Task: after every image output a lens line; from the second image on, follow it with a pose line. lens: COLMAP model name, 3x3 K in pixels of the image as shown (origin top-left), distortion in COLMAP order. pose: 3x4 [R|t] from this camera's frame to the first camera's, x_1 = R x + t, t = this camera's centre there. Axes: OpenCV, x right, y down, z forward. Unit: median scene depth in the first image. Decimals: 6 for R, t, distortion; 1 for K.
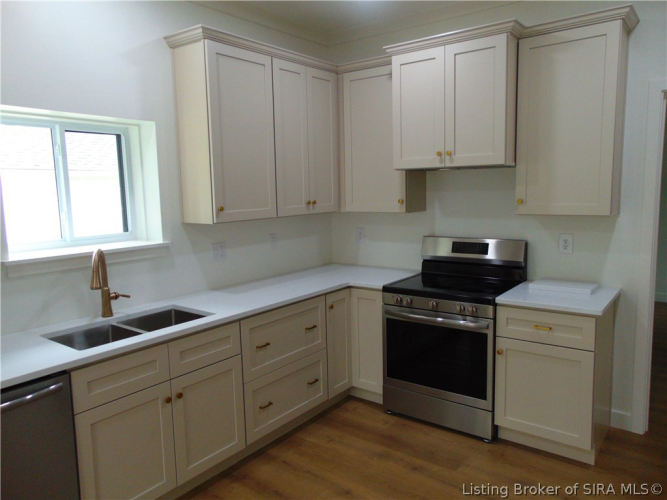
lens RADIAL K [[497.0, 0, 333.5], [0, 497.0, 250.0], [0, 0, 1]] dist [-0.031786, 0.060363]
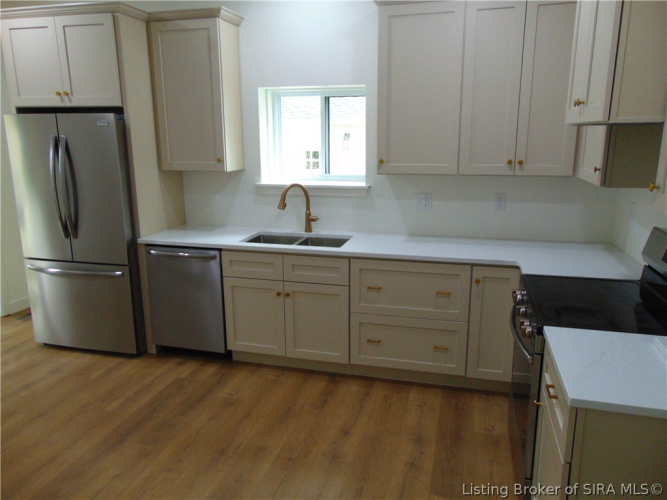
lens RADIAL K [[497.0, 0, 333.5], [0, 497.0, 250.0], [0, 0, 1]] dist [-0.031786, 0.060363]
pose [[0.371385, 0.230998, -0.899285, 0.800243], [-0.118917, 0.972414, 0.200673, -0.102231], [0.920832, 0.032413, 0.388609, 0.477529]]
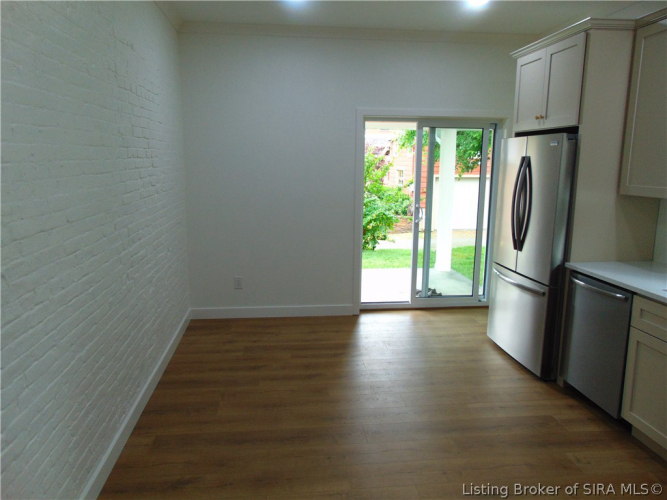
lens RADIAL K [[497.0, 0, 333.5], [0, 497.0, 250.0], [0, 0, 1]] dist [-0.031786, 0.060363]
pose [[-0.722914, 0.136311, -0.677358, 0.698871], [-0.077956, 0.957995, 0.275985, -0.134343], [0.686526, 0.252318, -0.681922, 0.923031]]
